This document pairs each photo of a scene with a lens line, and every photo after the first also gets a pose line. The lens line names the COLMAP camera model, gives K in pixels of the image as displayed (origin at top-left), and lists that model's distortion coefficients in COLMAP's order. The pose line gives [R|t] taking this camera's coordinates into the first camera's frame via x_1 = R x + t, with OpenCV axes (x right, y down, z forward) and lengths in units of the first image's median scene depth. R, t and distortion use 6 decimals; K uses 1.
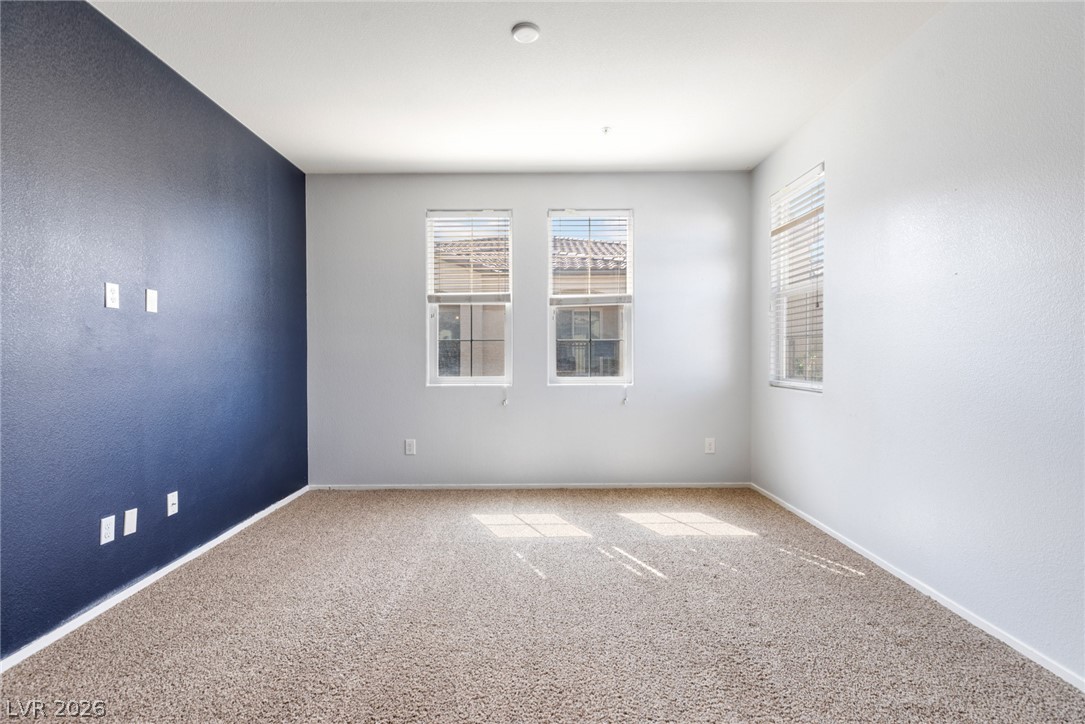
lens RADIAL K [[502.1, 0, 535.9], [0, 502.1, 367.6], [0, 0, 1]] dist [0.008767, 0.000542]
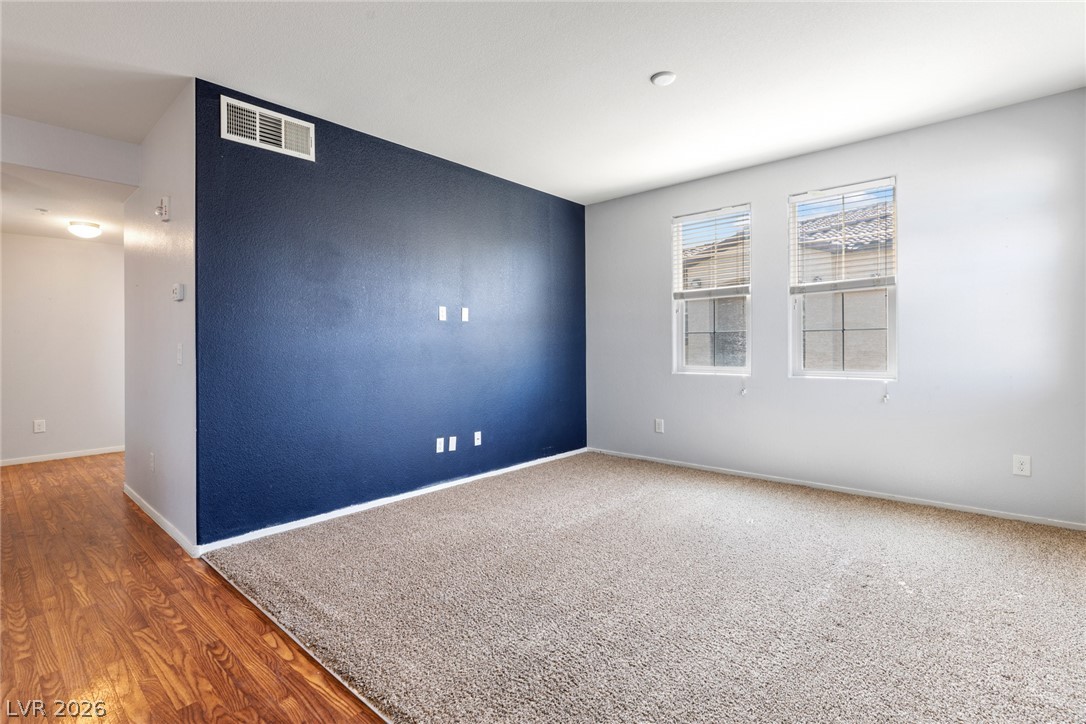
lens RADIAL K [[506.7, 0, 531.8], [0, 506.7, 366.7], [0, 0, 1]] dist [-0.000311, 0.000040]
pose [[0.745277, 0.026296, -0.666236, 0.317164], [-0.013519, 0.999613, 0.024332, -0.002179], [0.666618, -0.009127, 0.745344, -0.061939]]
